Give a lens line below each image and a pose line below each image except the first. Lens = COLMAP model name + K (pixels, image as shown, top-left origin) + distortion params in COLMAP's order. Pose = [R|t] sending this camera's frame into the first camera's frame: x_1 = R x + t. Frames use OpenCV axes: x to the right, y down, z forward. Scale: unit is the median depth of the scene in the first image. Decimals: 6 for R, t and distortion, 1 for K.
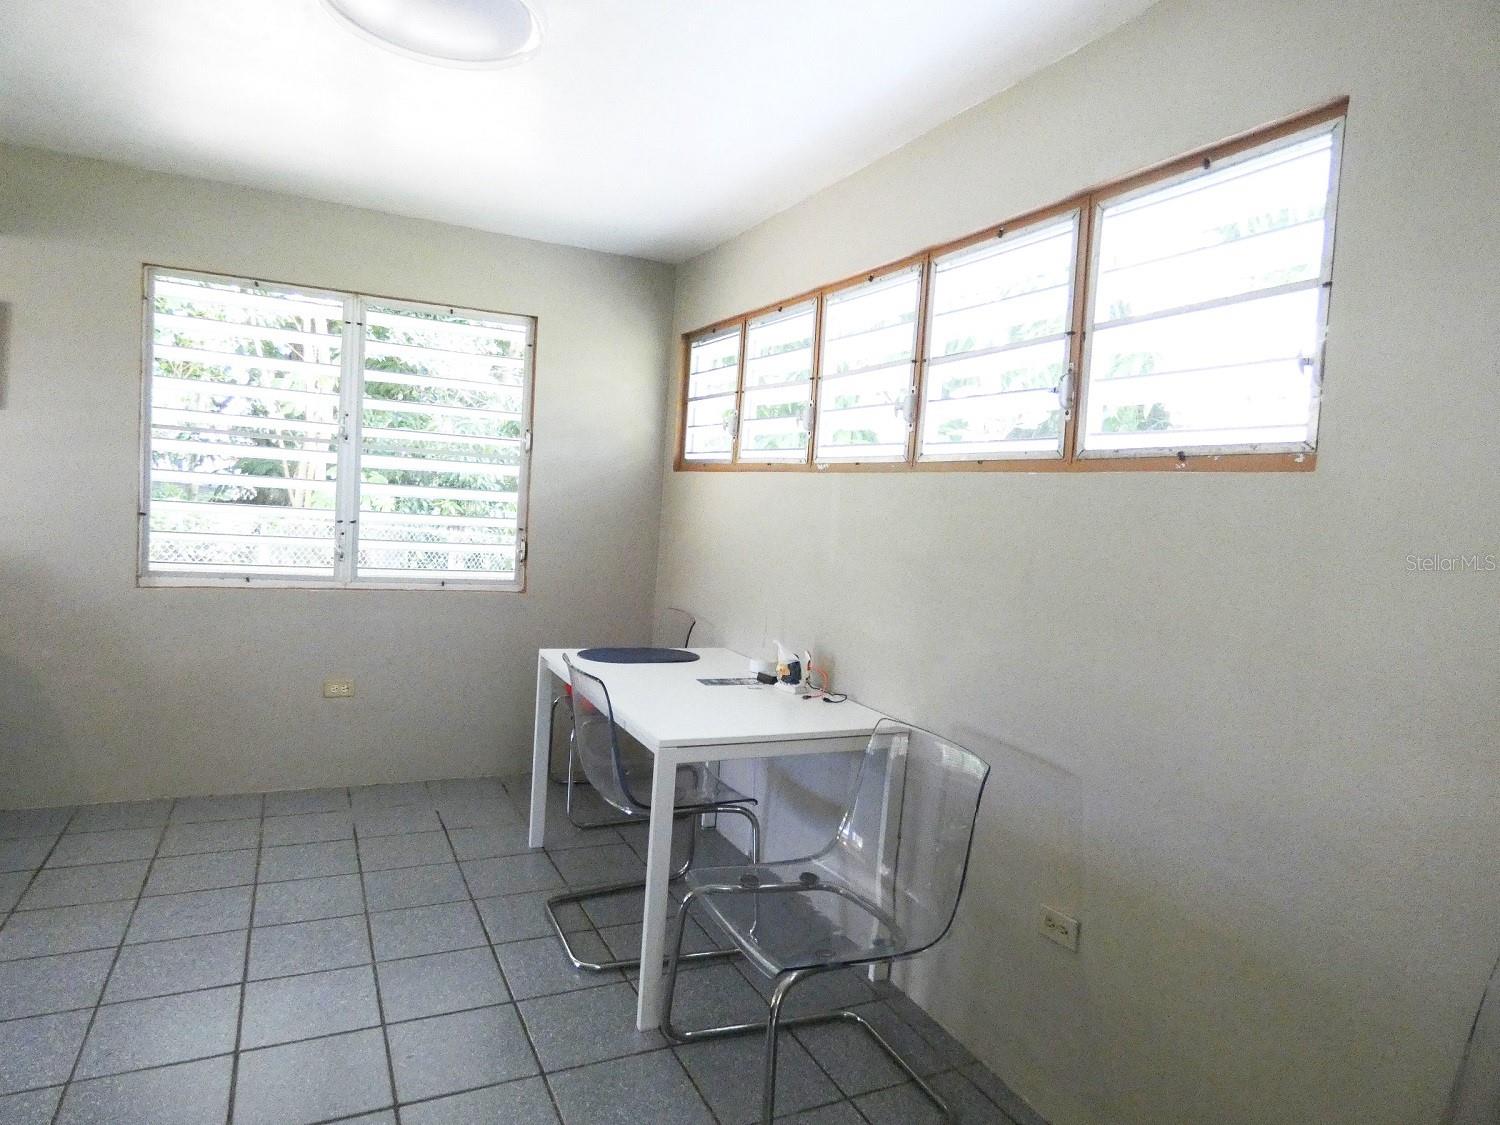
lens RADIAL K [[900.4, 0, 743.9], [0, 900.4, 557.6], [0, 0, 1]] dist [0.002962, -0.001357]
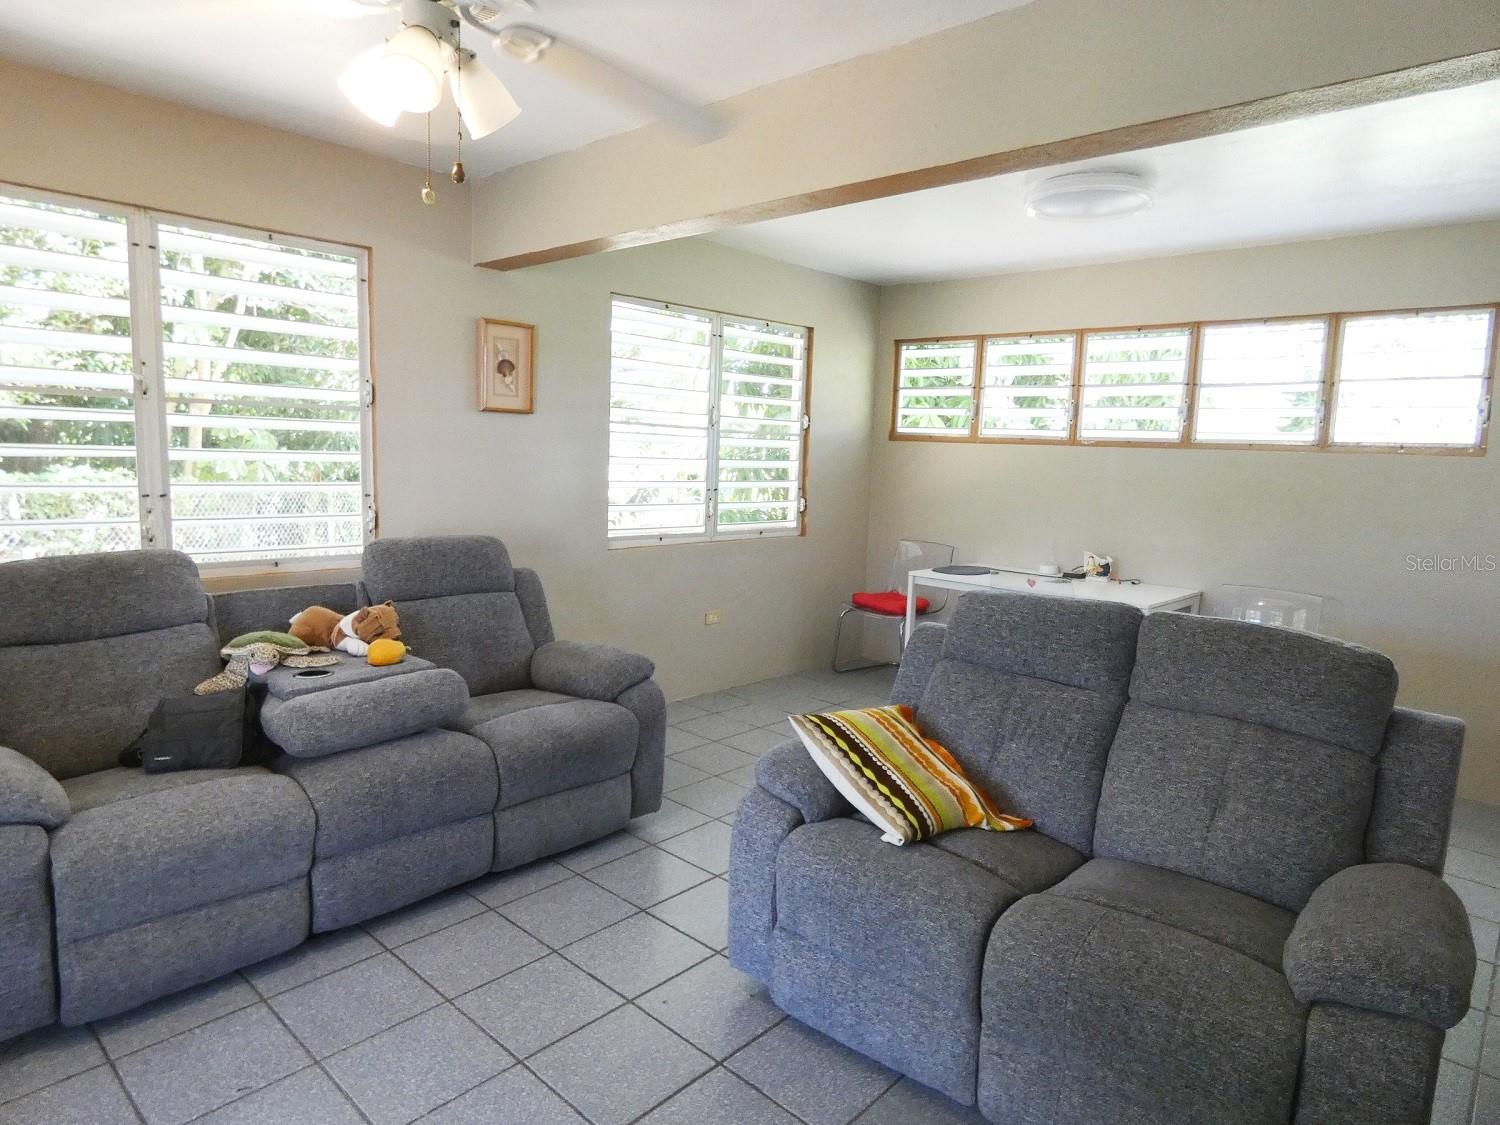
lens RADIAL K [[900.4, 0, 762.8], [0, 900.4, 567.1], [0, 0, 1]] dist [0.002962, -0.001357]
pose [[0.932743, -0.077803, 0.352048, -0.847301], [0.047947, 0.994534, 0.092758, -0.046730], [-0.357341, -0.069639, 0.931374, -0.246970]]
